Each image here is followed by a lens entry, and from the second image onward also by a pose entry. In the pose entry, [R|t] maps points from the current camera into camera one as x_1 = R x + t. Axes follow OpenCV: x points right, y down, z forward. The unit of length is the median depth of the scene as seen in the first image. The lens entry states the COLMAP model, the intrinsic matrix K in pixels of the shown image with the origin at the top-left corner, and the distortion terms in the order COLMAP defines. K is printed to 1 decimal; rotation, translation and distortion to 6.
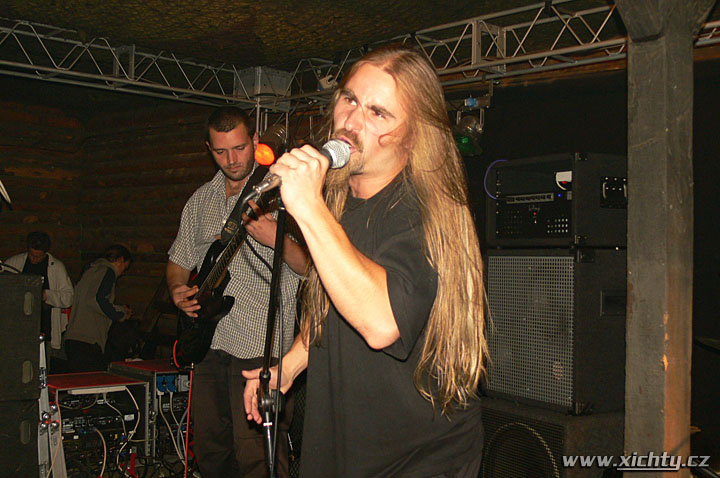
lens RADIAL K [[888.7, 0, 360.0], [0, 888.7, 239.0], [0, 0, 1]] dist [-0.198948, 0.322052]
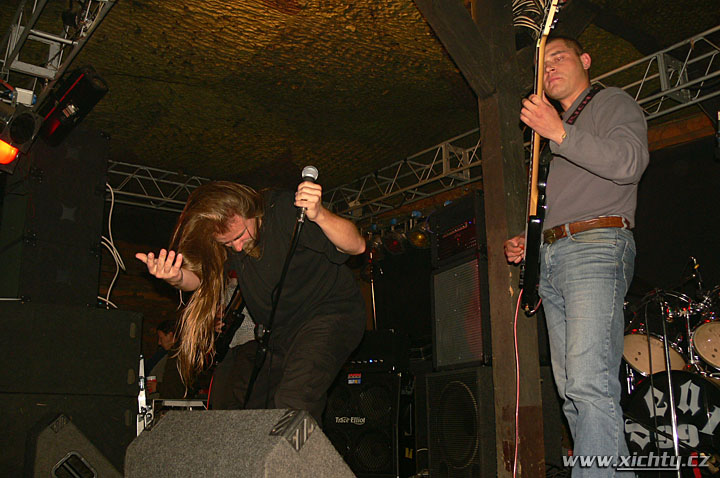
lens RADIAL K [[725.2, 0, 363.9], [0, 725.2, 251.3], [0, 0, 1]] dist [-0.222767, 0.247316]
pose [[0.993809, -0.052051, -0.098156, 0.107797], [0.031719, 0.979622, -0.198330, 0.152920], [0.106479, 0.193989, 0.975208, -0.131316]]
